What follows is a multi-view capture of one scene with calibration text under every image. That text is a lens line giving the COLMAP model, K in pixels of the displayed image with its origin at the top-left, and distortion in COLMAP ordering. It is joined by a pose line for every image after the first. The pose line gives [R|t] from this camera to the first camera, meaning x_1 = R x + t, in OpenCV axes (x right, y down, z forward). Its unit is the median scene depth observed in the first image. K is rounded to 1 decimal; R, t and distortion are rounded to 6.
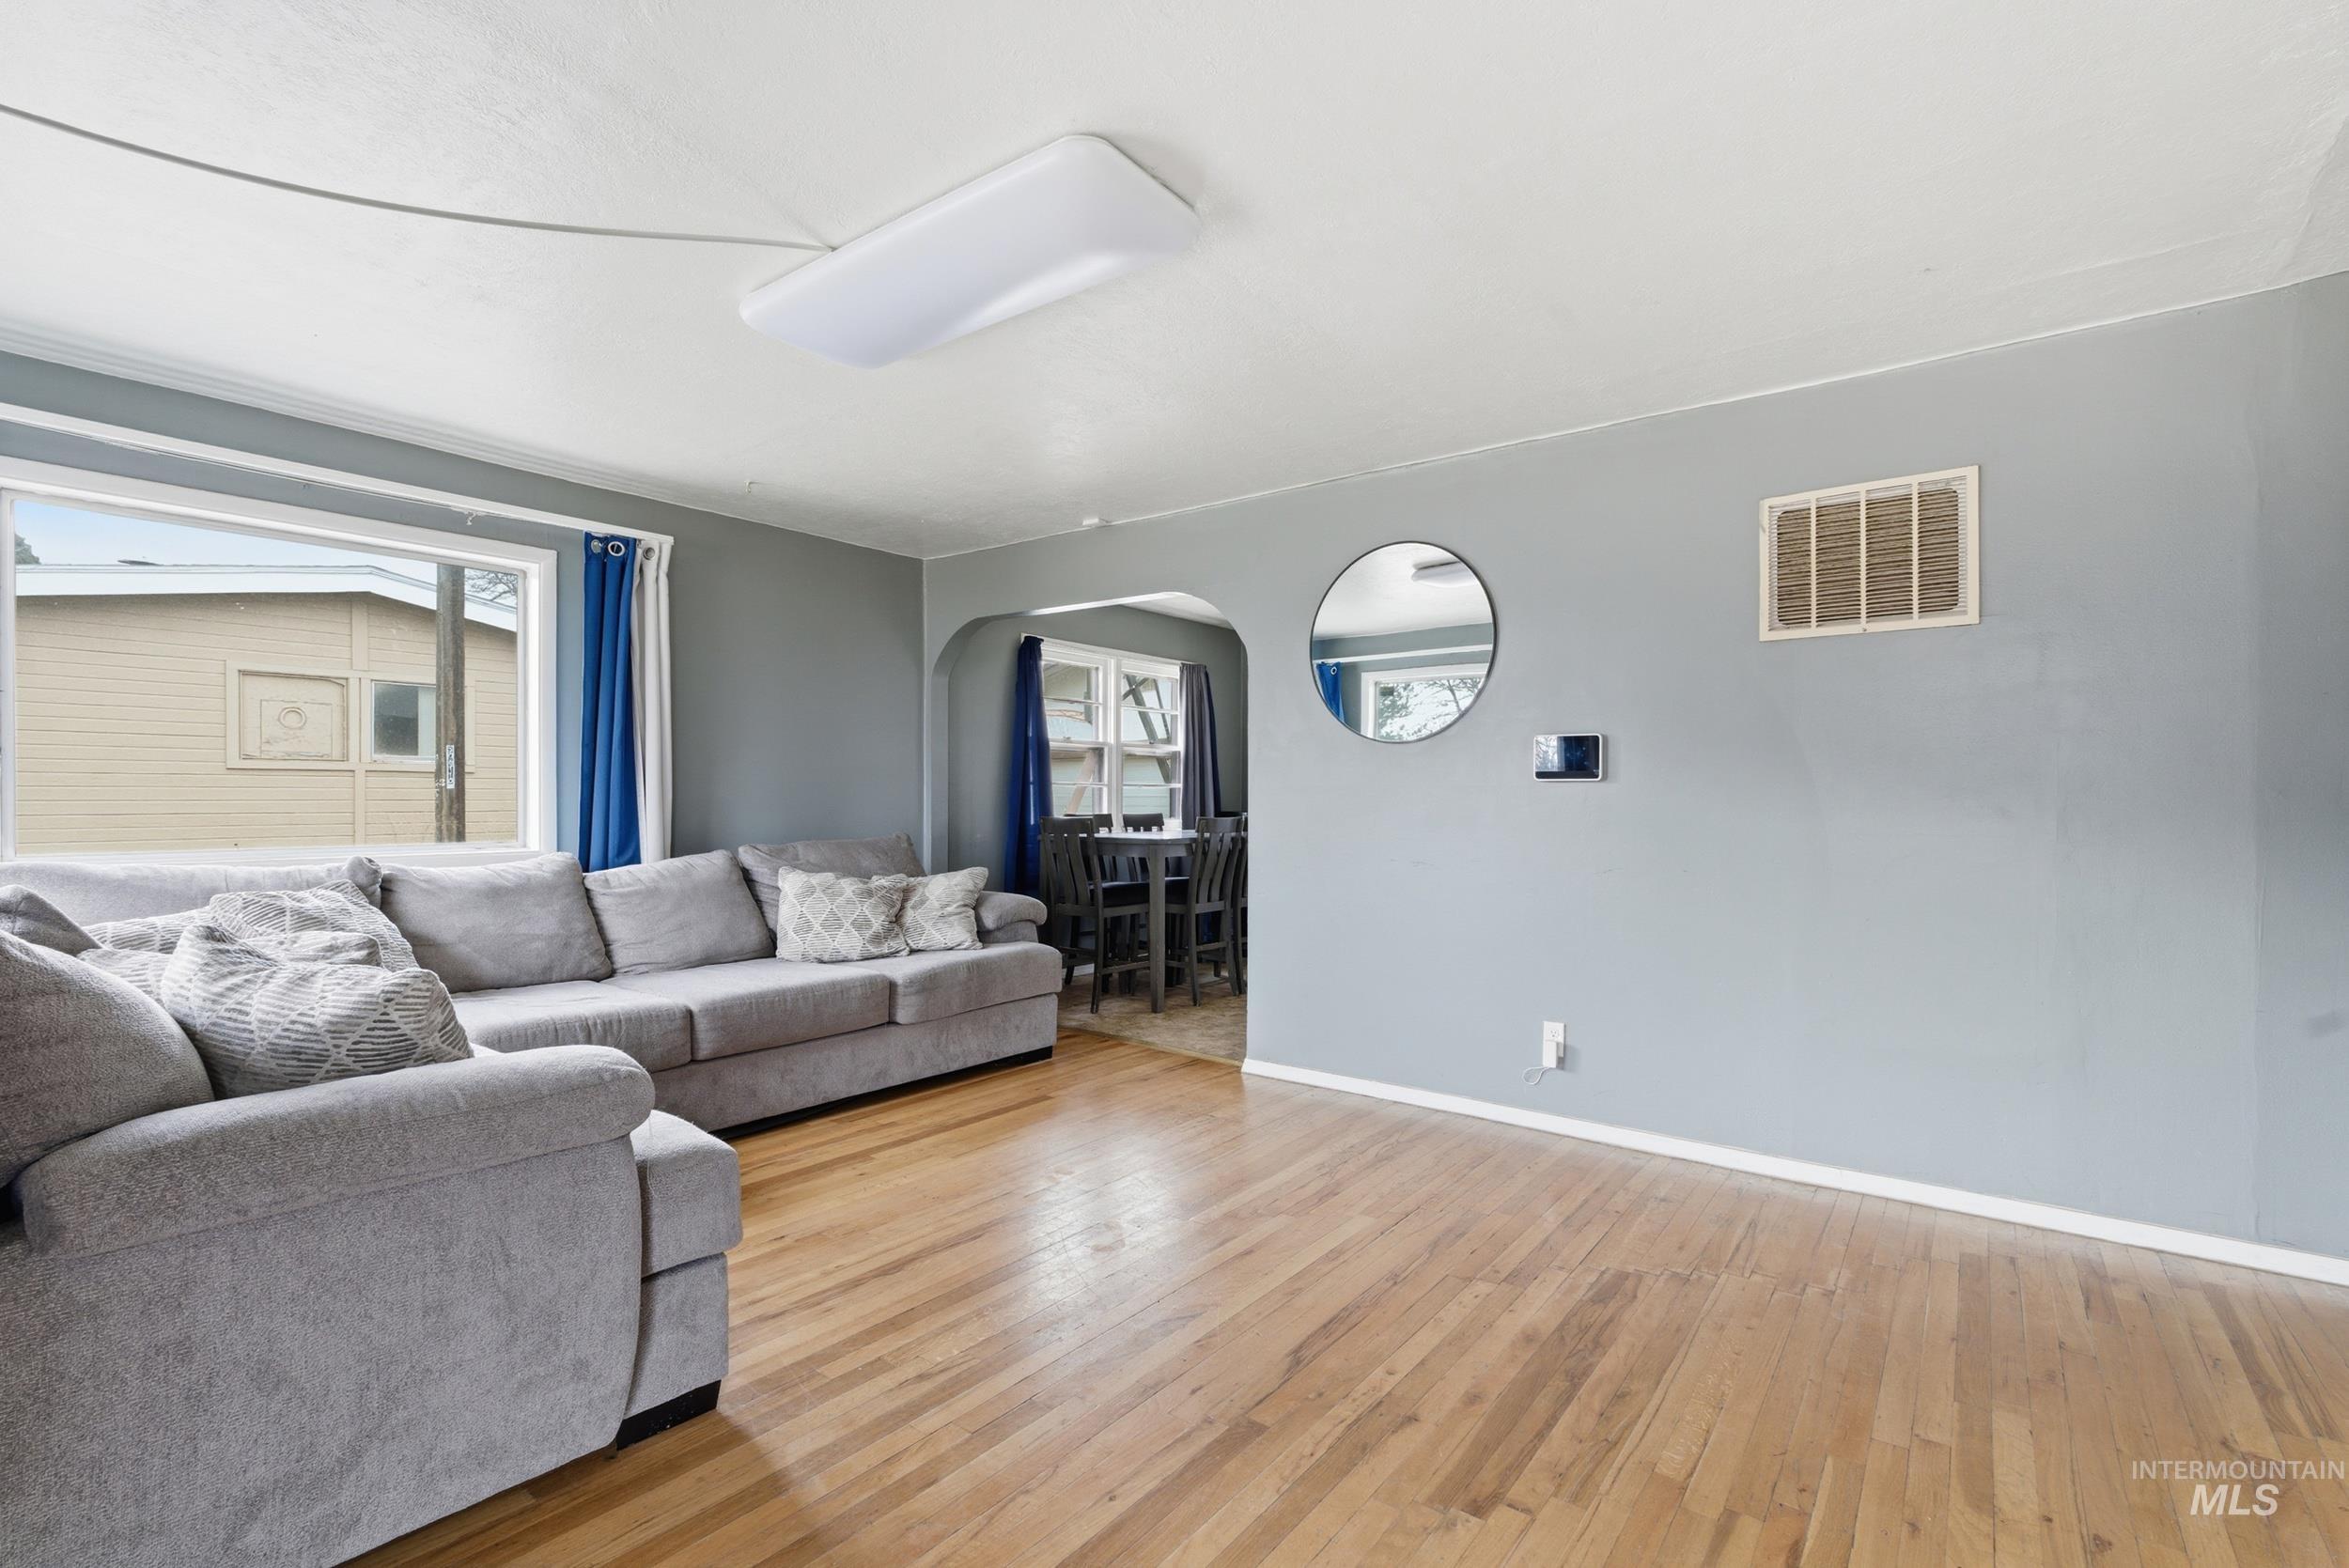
lens RADIAL K [[1032.0, 0, 1177.1], [0, 1032.0, 792.7], [0, 0, 1]] dist [-0.008328, -0.000910]
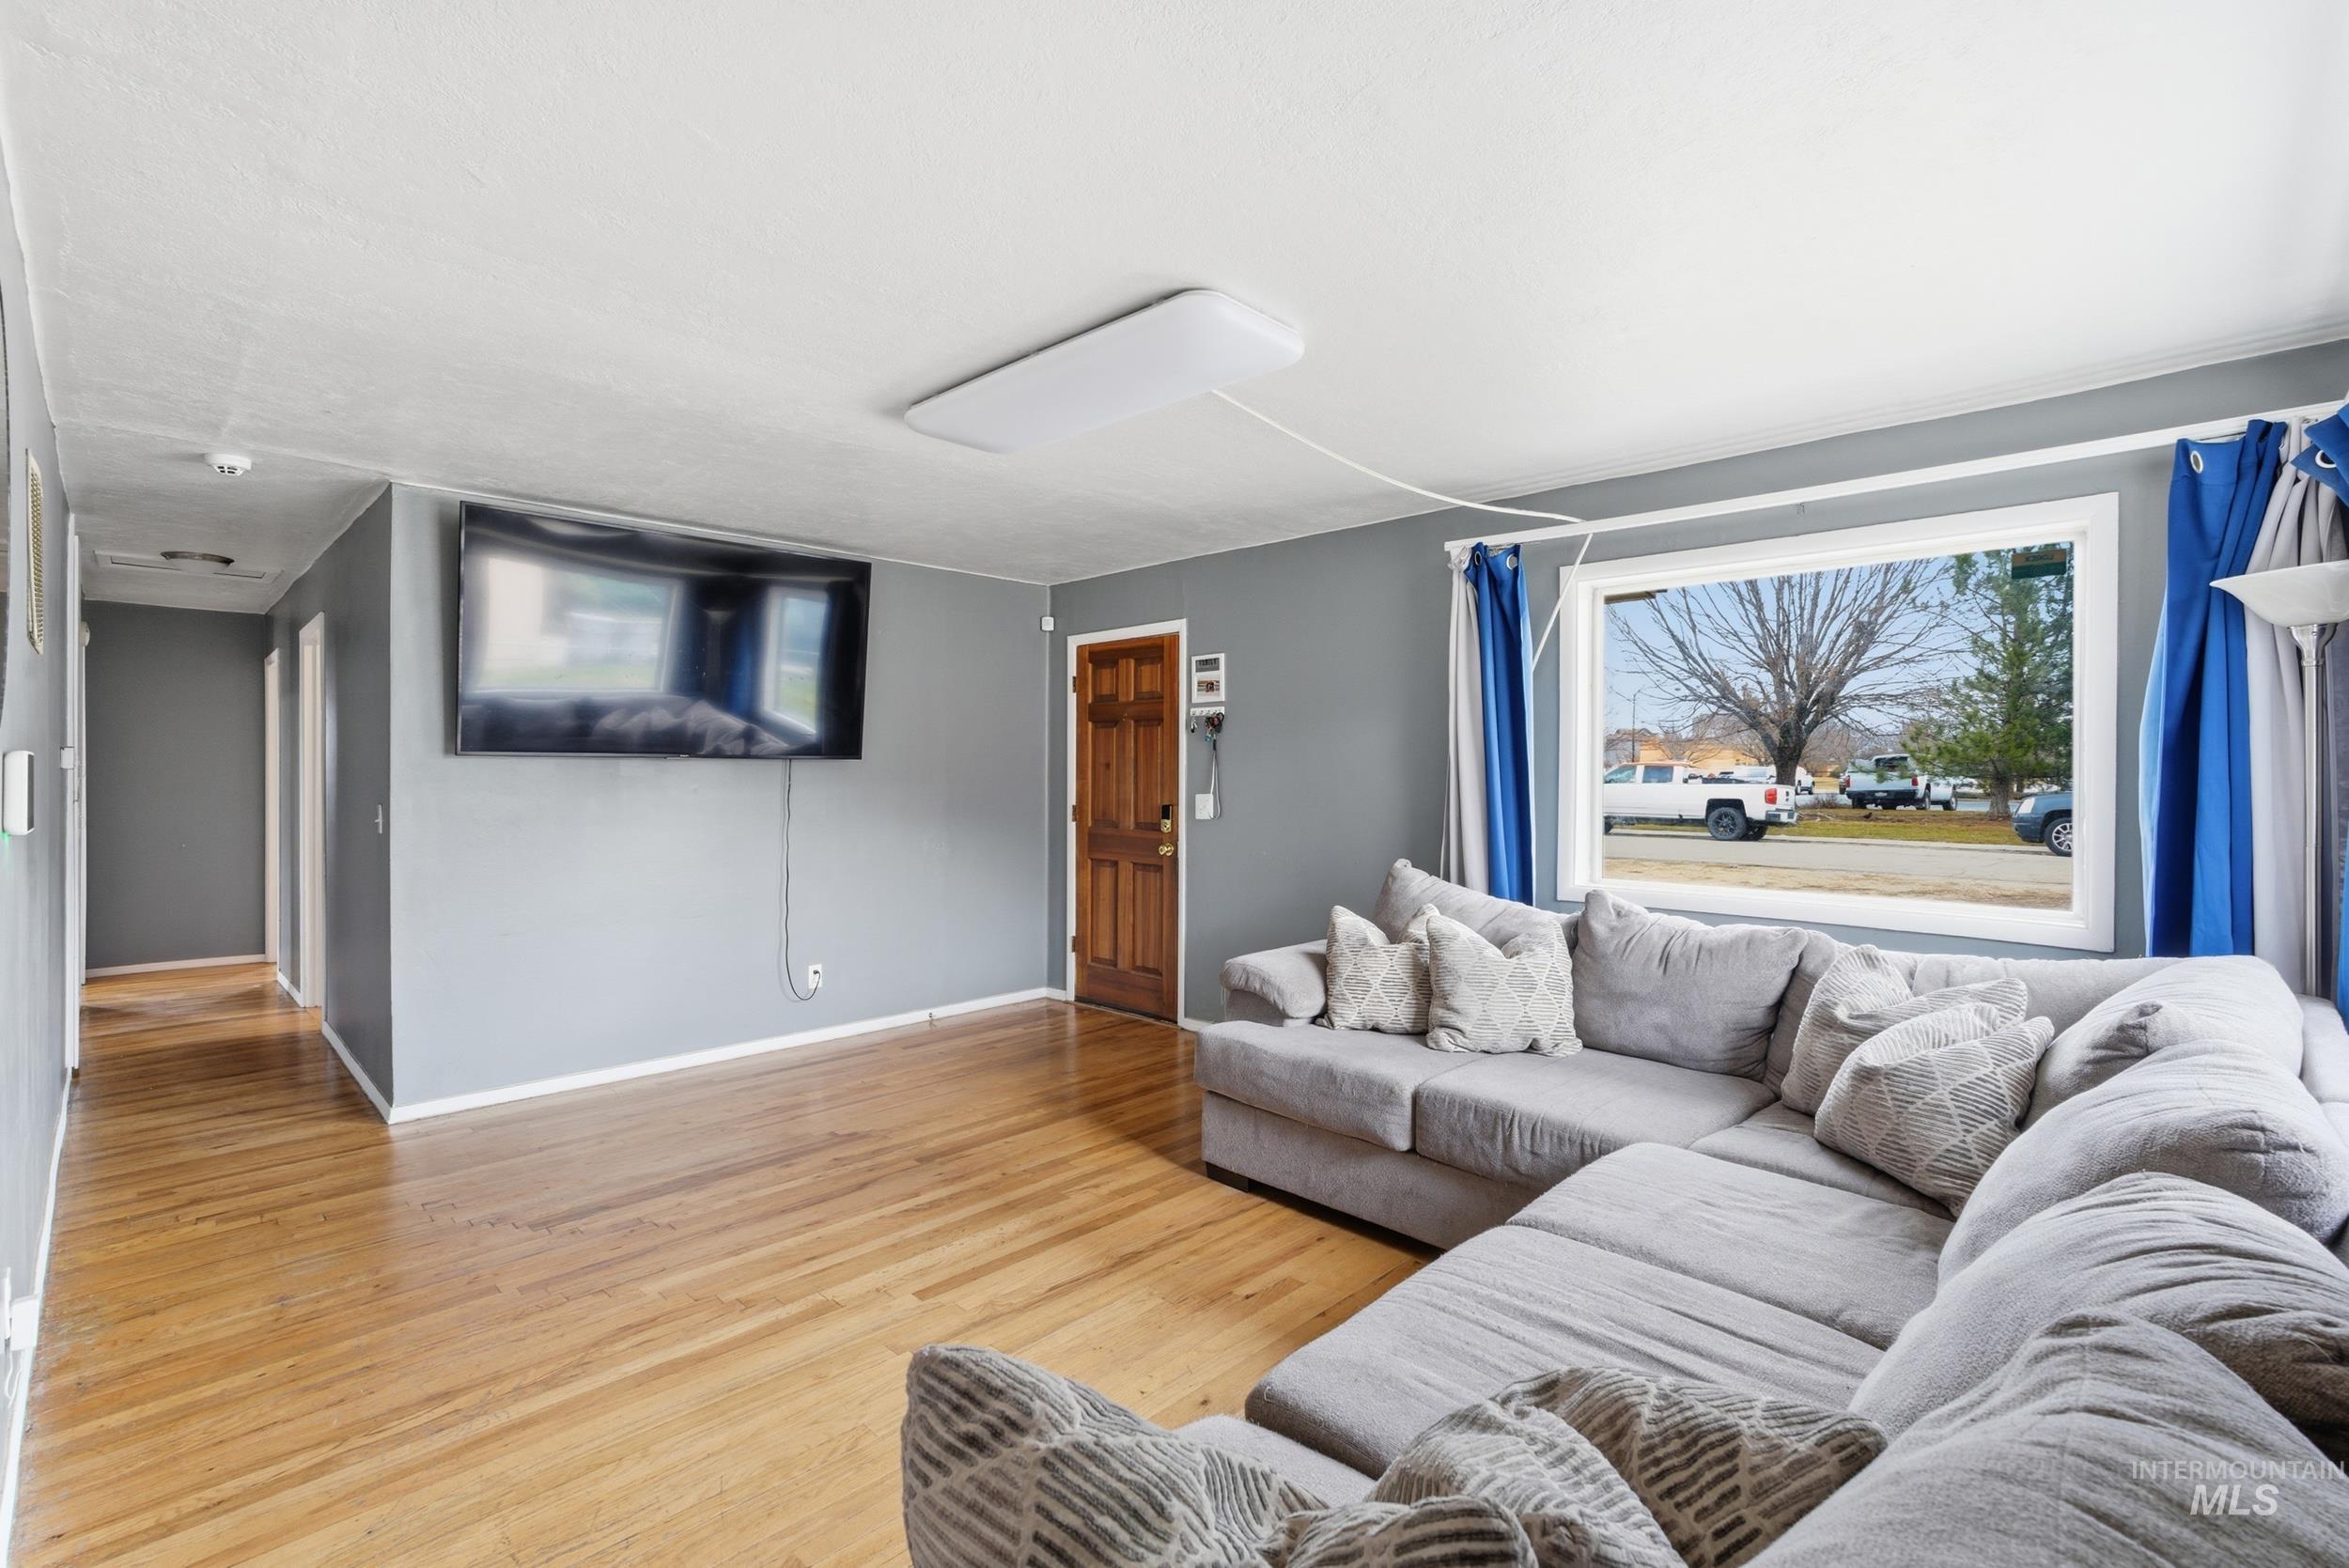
lens RADIAL K [[1032.0, 0, 1183.6], [0, 1032.0, 779.4], [0, 0, 1]] dist [-0.008328, -0.000910]
pose [[-0.994390, -0.011394, 0.105165, -0.531776], [-0.011933, 0.999919, -0.004497, -0.074821], [-0.105105, -0.005727, -0.994445, 2.513358]]
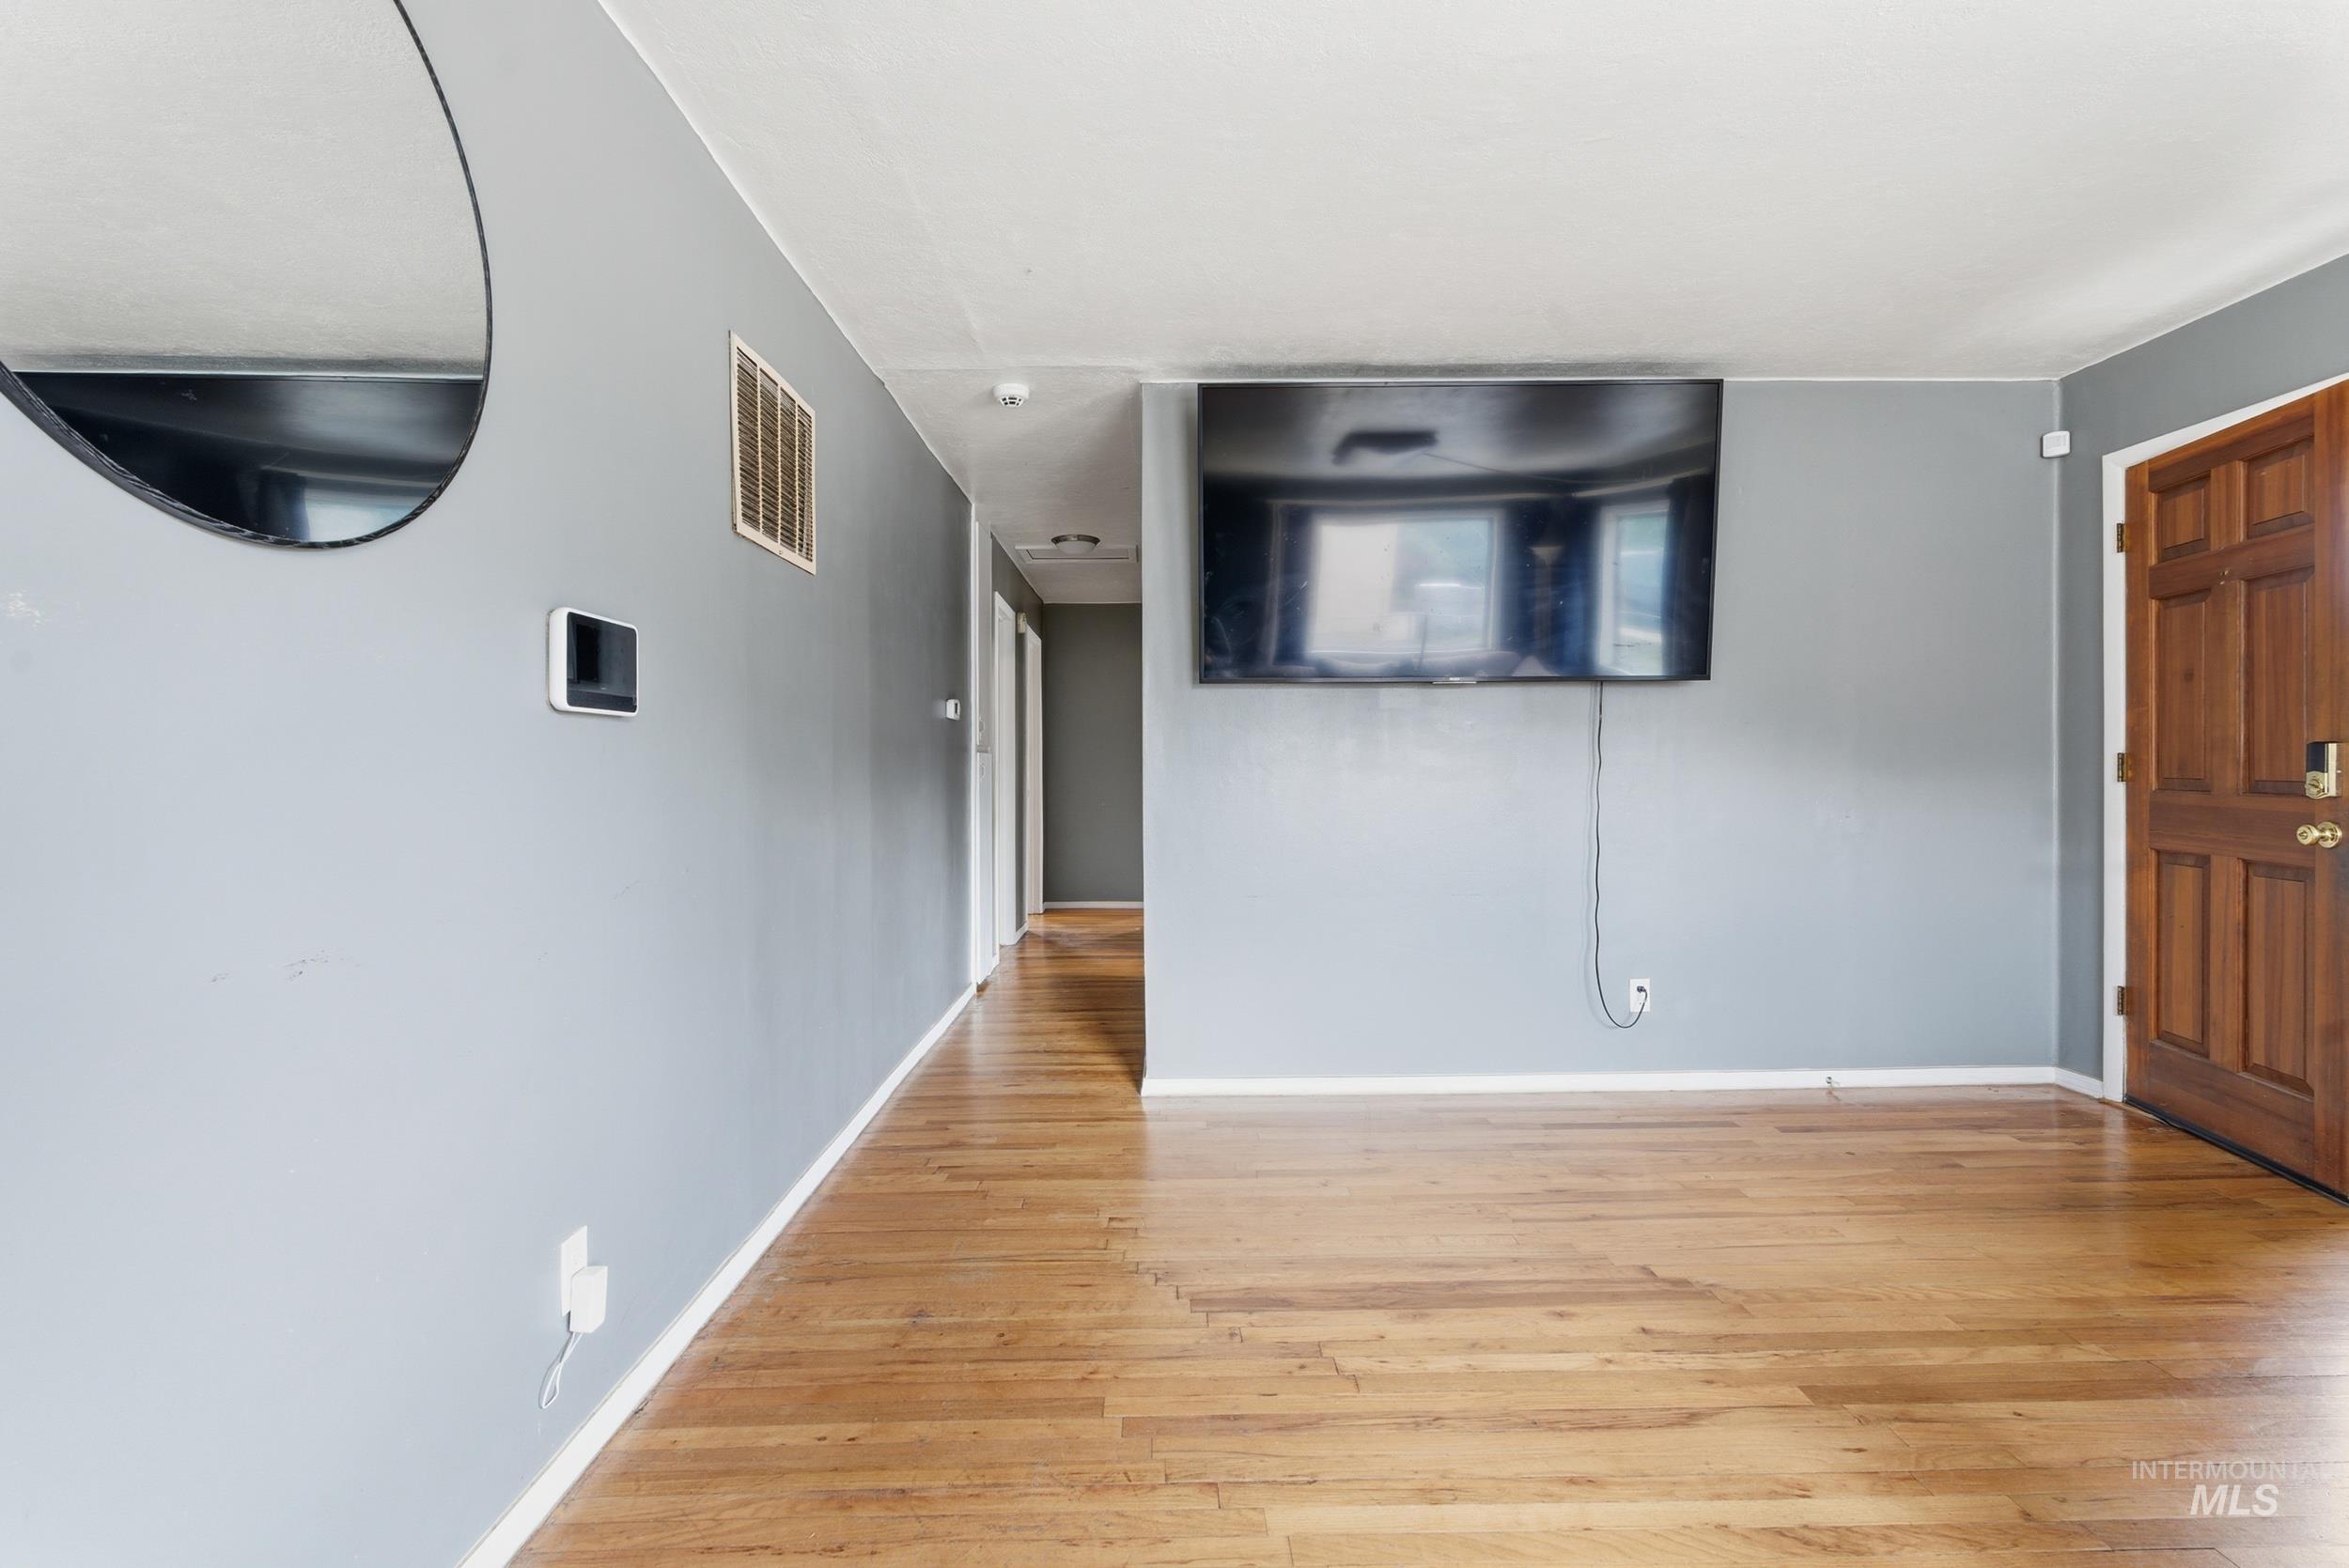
lens RADIAL K [[1032.0, 0, 1180.5], [0, 1032.0, 780.1], [0, 0, 1]] dist [-0.008328, -0.000910]
pose [[-0.618281, -0.010969, 0.785880, -0.274754], [-0.006003, 0.999939, 0.009234, 0.025020], [-0.785934, 0.000991, -0.618310, 1.823466]]
